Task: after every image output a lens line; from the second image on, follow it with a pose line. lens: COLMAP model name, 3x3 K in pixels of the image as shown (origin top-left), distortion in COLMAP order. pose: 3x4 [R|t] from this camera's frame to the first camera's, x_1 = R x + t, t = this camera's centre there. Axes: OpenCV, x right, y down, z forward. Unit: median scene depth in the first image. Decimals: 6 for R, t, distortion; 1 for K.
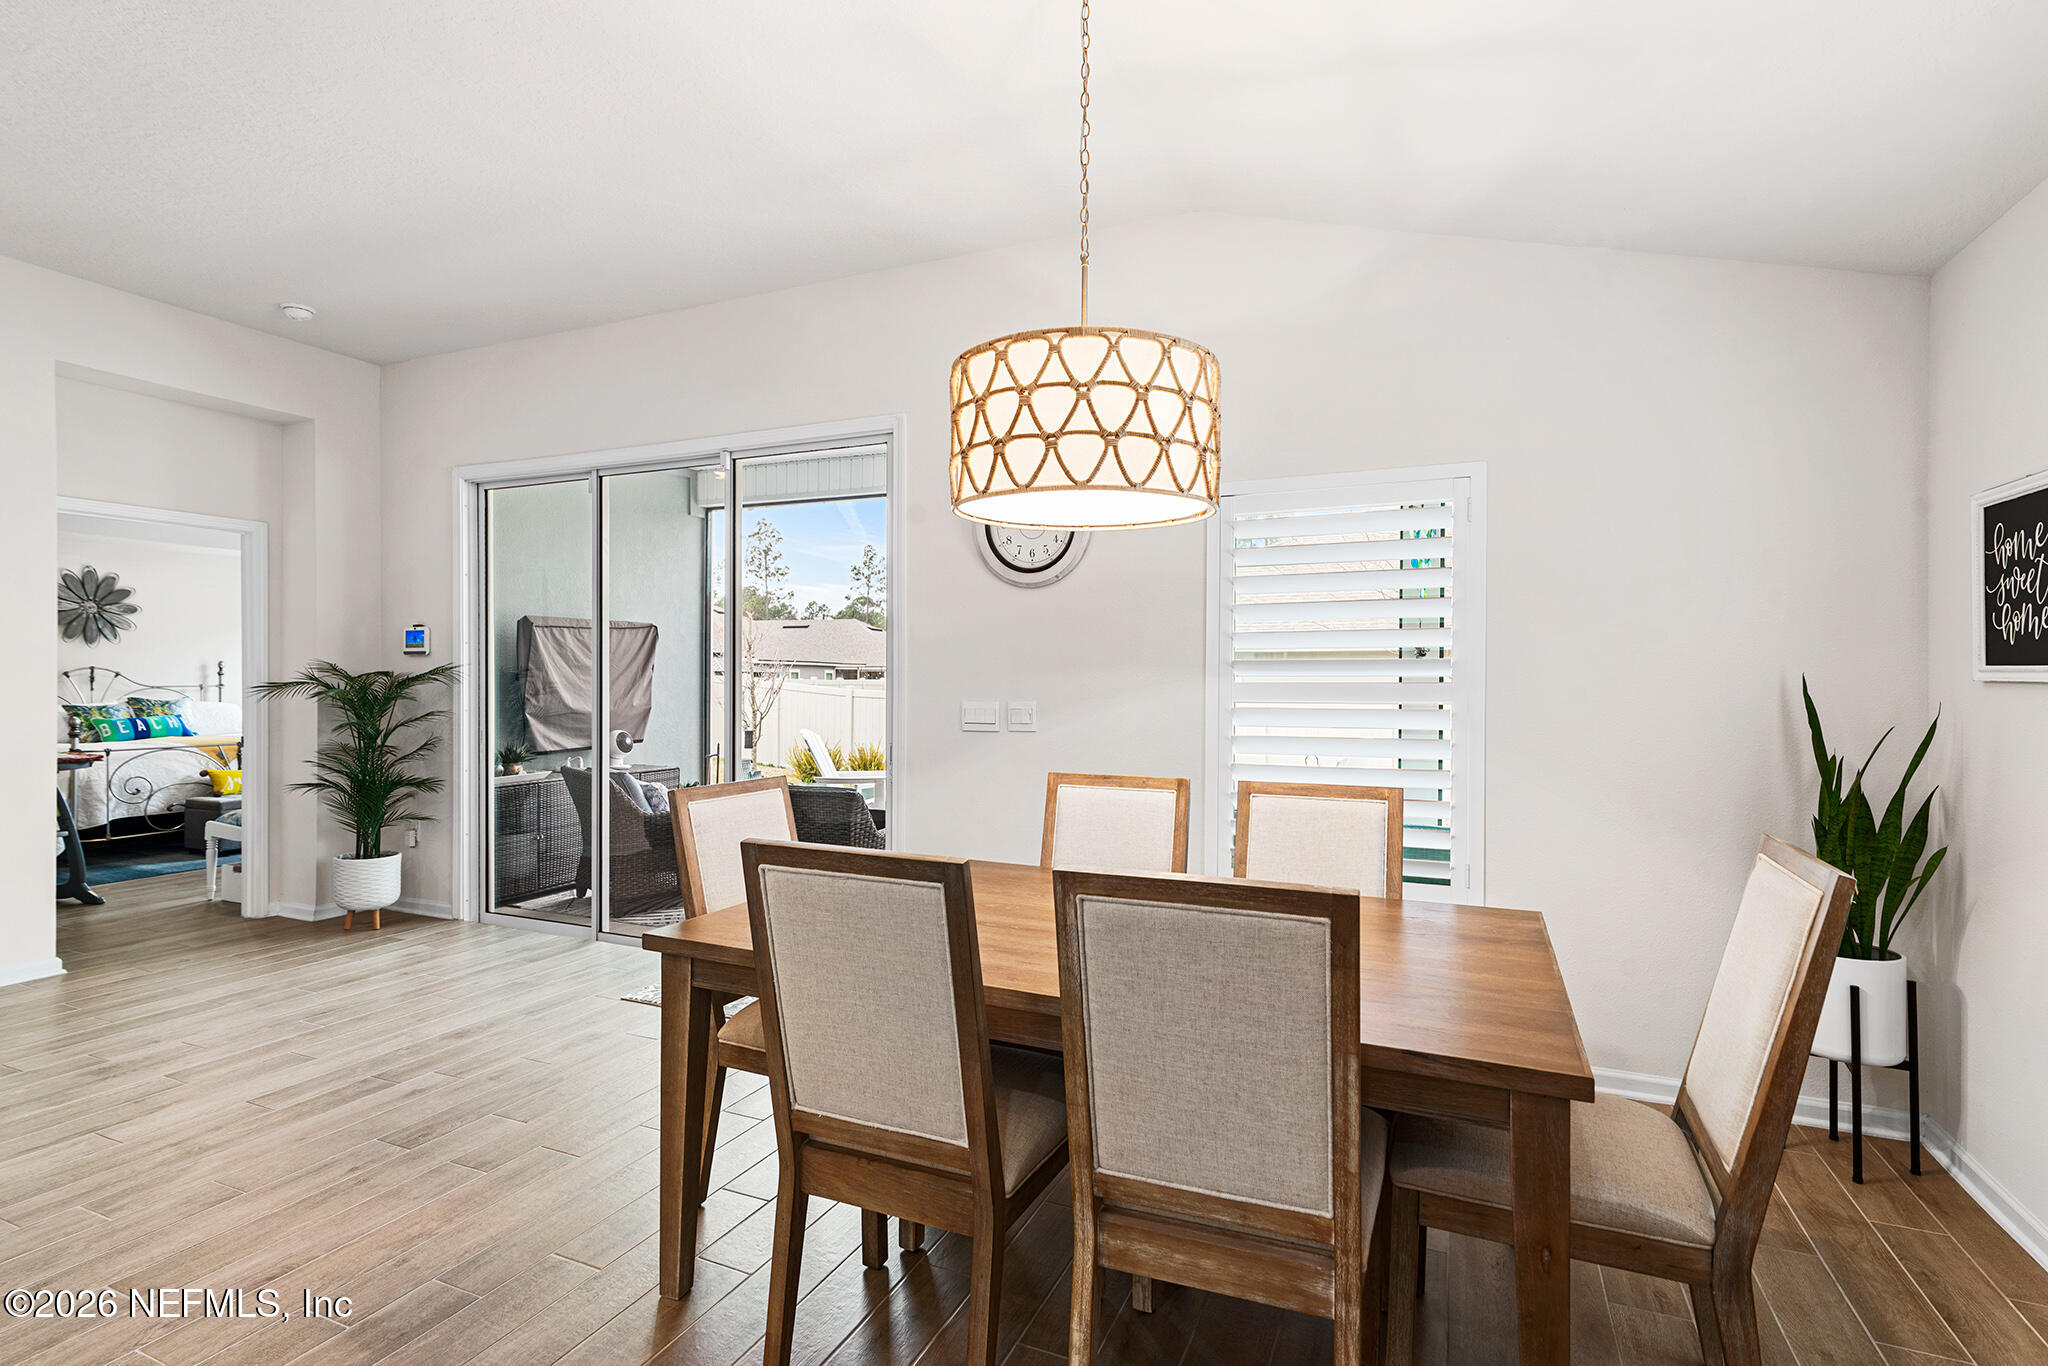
lens RADIAL K [[1009.9, 0, 996.9], [0, 1009.9, 682.5], [0, 0, 1]] dist [0.001966, 0.000121]
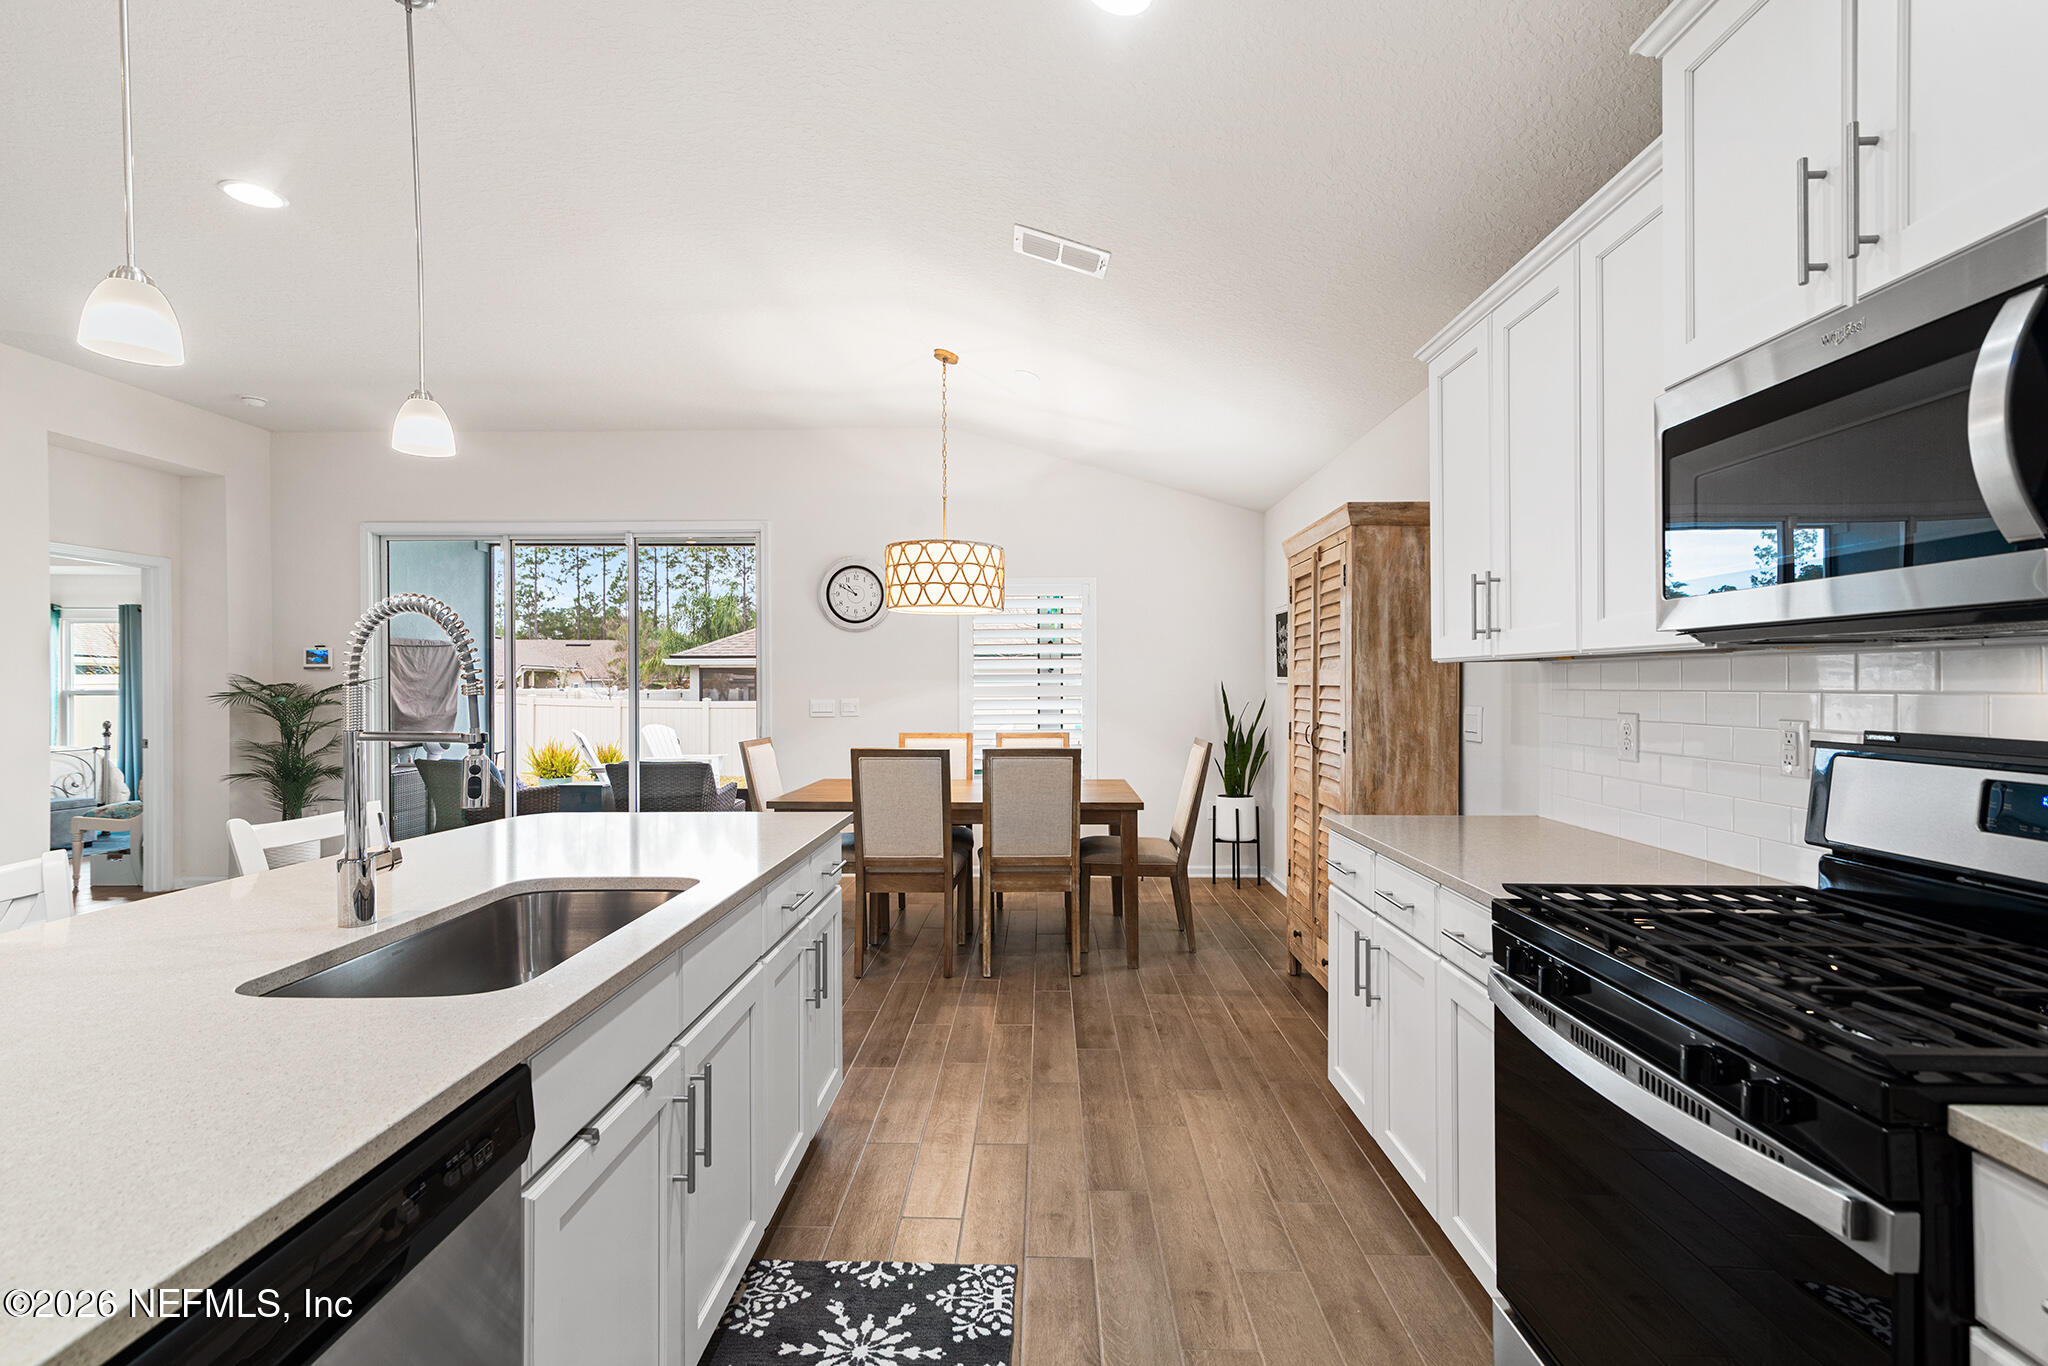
lens RADIAL K [[950.7, 0, 1024.0], [0, 950.7, 683.0], [0, 0, 1]] dist [0.011809, 0.000067]
pose [[0.916661, -0.007598, 0.399593, -0.256410], [0.010139, 0.999940, -0.004246, 0.001850], [-0.399536, 0.007944, 0.916683, -0.432028]]
